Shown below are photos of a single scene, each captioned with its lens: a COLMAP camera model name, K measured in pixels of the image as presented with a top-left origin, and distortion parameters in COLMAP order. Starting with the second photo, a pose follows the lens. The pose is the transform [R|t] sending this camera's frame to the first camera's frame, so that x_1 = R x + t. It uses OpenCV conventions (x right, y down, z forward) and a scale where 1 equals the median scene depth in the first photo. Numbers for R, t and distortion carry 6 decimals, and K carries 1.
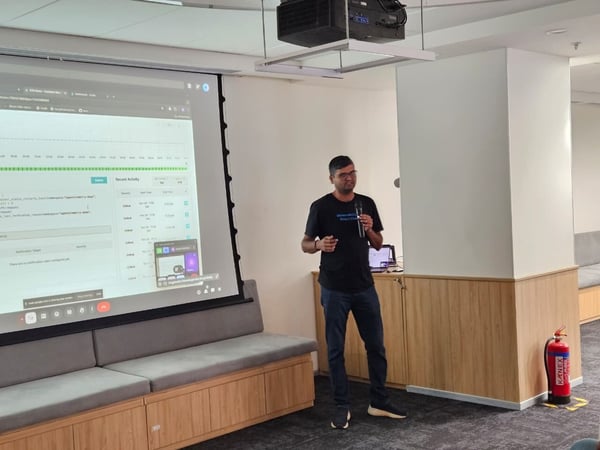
lens RADIAL K [[817.4, 0, 312.8], [0, 817.4, 229.4], [0, 0, 1]] dist [0.070599, 0.000000]
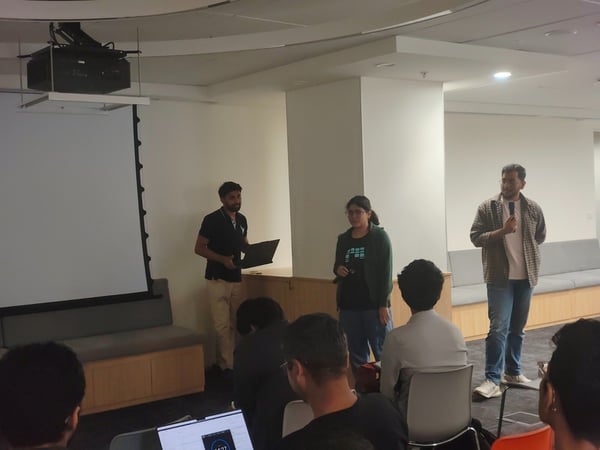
lens RADIAL K [[817.4, 0, 297.4], [0, 817.4, 216.5], [0, 0, 1]] dist [0.070599, 0.000000]
pose [[0.988004, 0.013381, -0.153849, 0.325746], [-0.016228, 0.999719, -0.017269, -0.009295], [0.153575, 0.019559, 0.987943, -0.115856]]
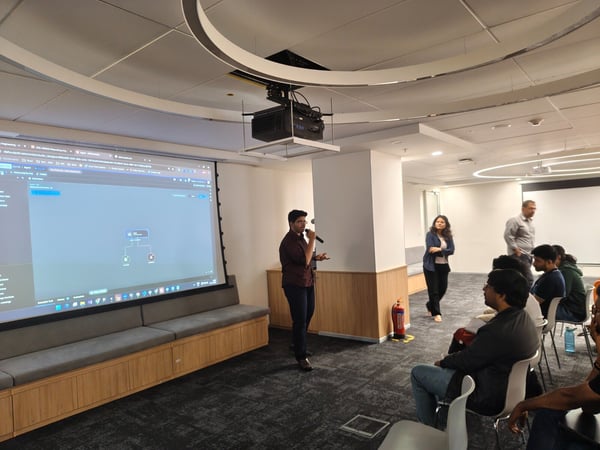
lens RADIAL K [[425.4, 0, 311.7], [0, 425.4, 226.4], [0, 0, 1]] dist [0.028167, -0.034239]
pose [[0.993365, 0.000007, 0.115000, -0.011759], [0.005716, 0.998761, -0.049438, 0.002937], [-0.114858, 0.049768, 0.992134, 0.049554]]
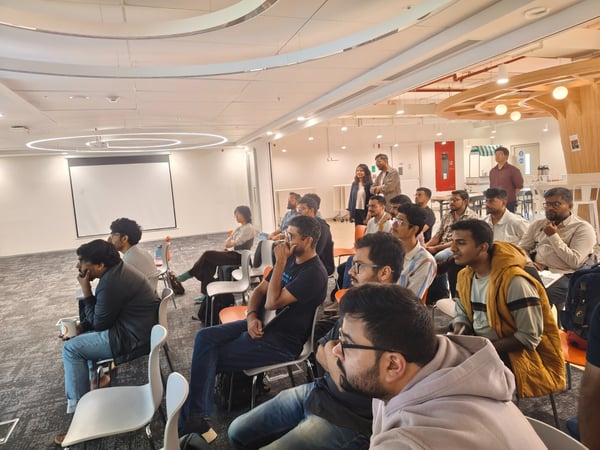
lens RADIAL K [[425.4, 0, 301.2], [0, 425.4, 225.0], [0, 0, 1]] dist [0.028167, -0.034239]
pose [[0.434367, -0.084044, 0.896807, -0.139394], [0.088288, 0.994816, 0.050467, 0.014450], [-0.896399, 0.057256, 0.439535, 0.084905]]
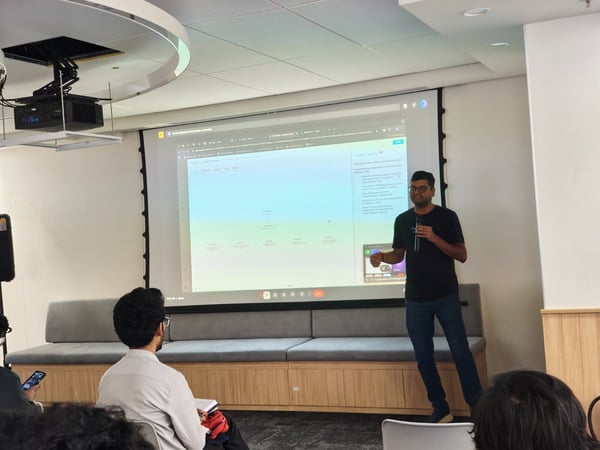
lens RADIAL K [[817.4, 0, 292.2], [0, 817.4, 233.1], [0, 0, 1]] dist [0.070599, 0.000000]
pose [[0.340135, 0.031268, -0.939857, 0.923492], [0.017742, 0.999056, 0.039659, -0.052395], [0.940209, -0.030164, 0.339259, 0.506095]]
